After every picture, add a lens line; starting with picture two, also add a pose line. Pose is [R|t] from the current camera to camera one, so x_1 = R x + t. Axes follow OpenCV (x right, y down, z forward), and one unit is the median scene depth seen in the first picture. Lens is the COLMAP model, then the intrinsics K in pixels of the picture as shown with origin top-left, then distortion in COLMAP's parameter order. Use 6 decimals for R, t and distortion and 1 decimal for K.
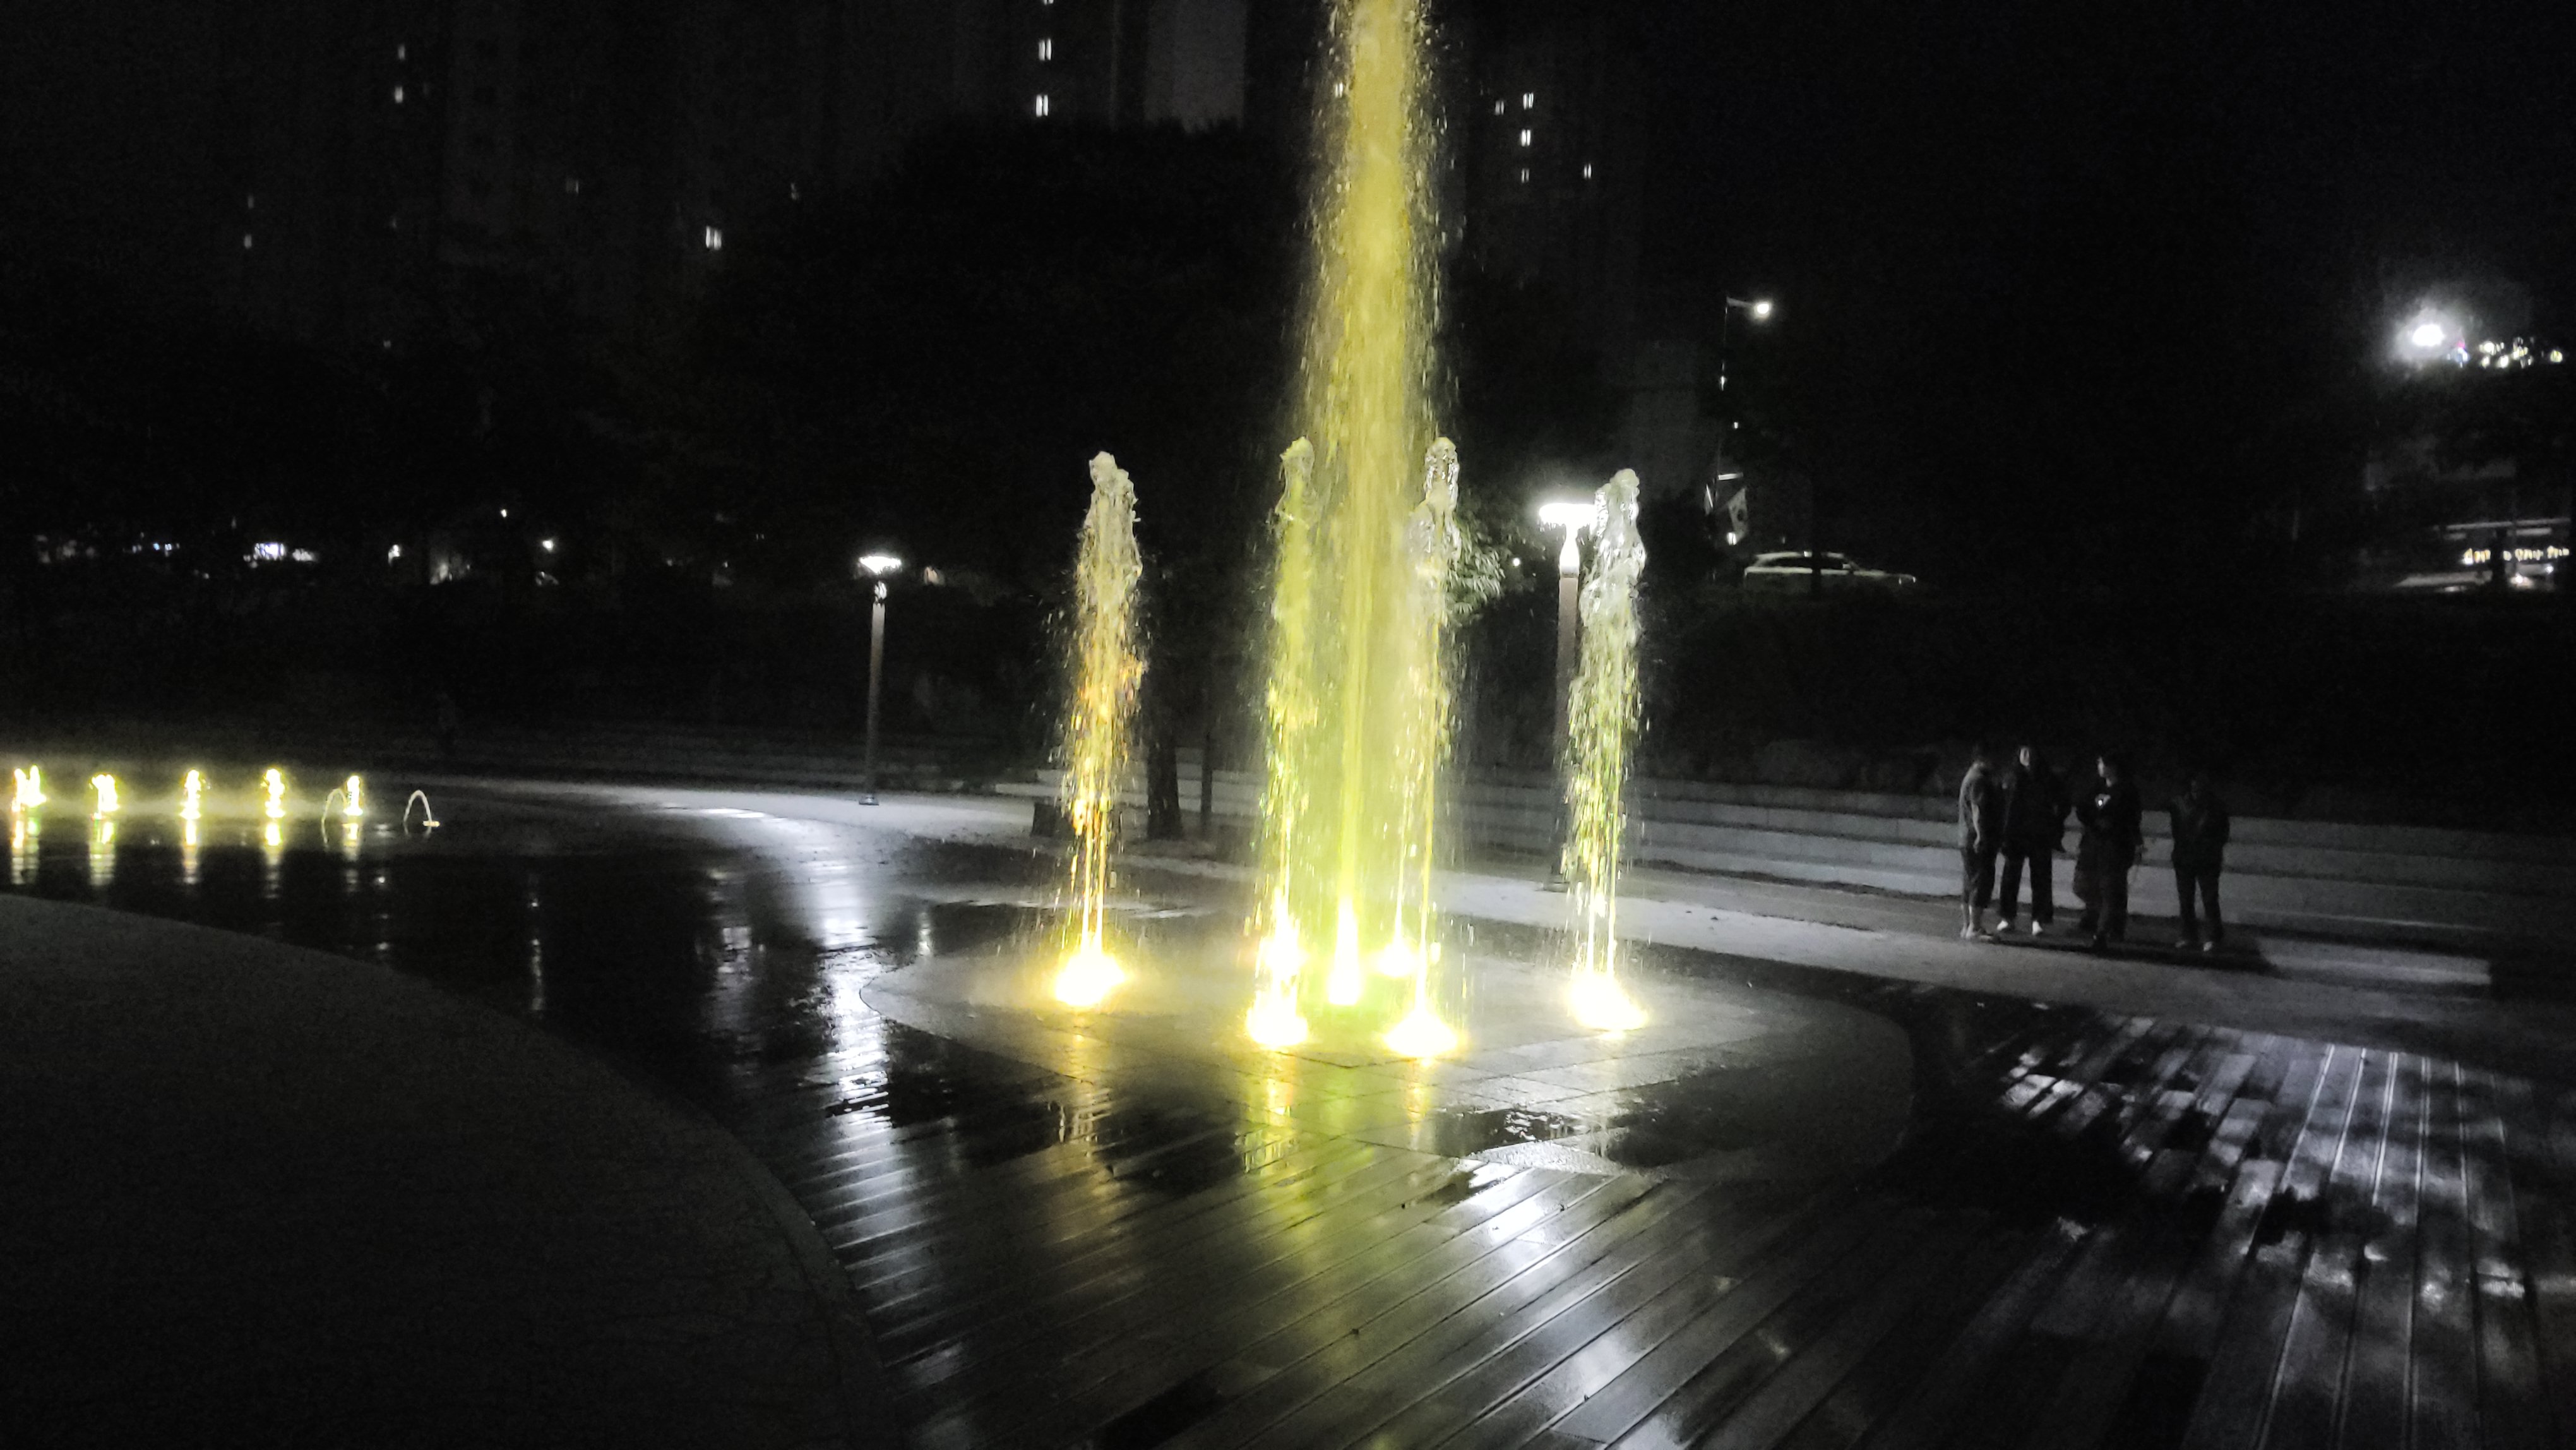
lens RADIAL K [[1960.5, 0, 1325.9], [0, 1960.5, 726.9], [0, 0, 1]] dist [0.045418, -0.000647]
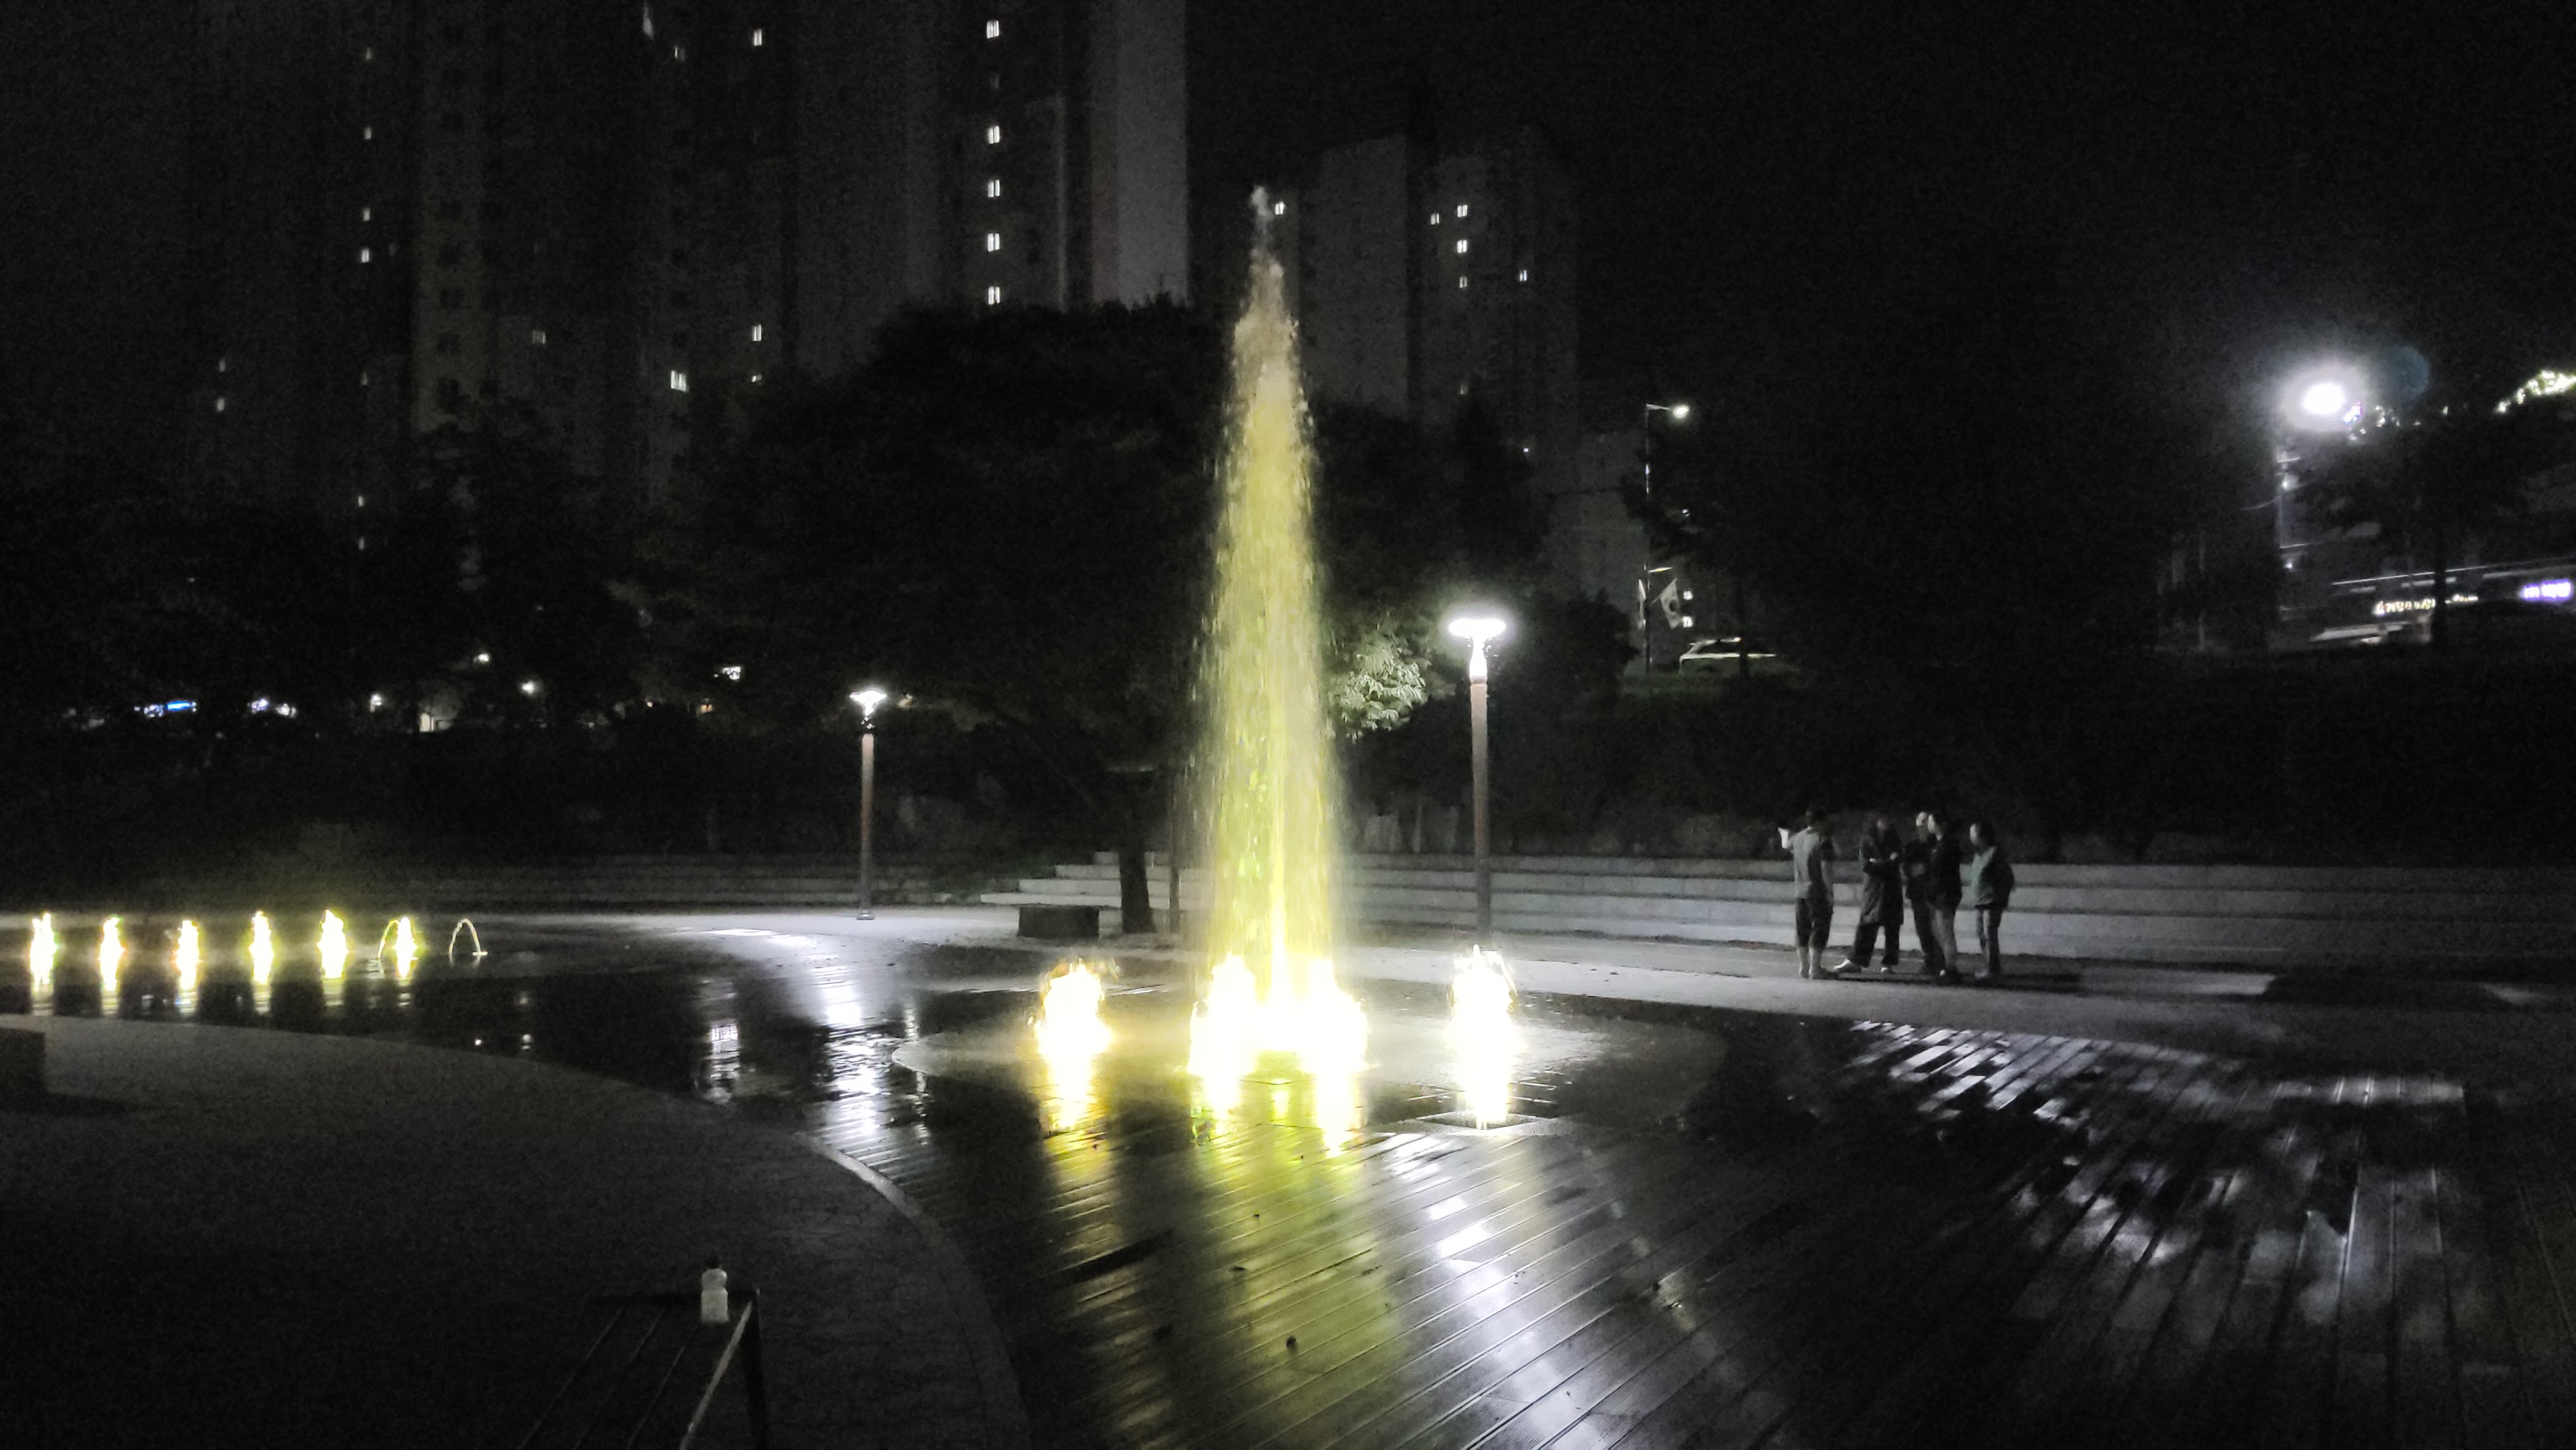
lens RADIAL K [[2003.1, 0, 1288.0], [0, 2003.1, 725.0], [0, 0, 1]] dist [0.027100, -0.003381]
pose [[0.998660, -0.051316, -0.006681, 0.014632], [0.050907, 0.997383, -0.051347, 0.001646], [0.009298, 0.050939, 0.998659, -0.122473]]
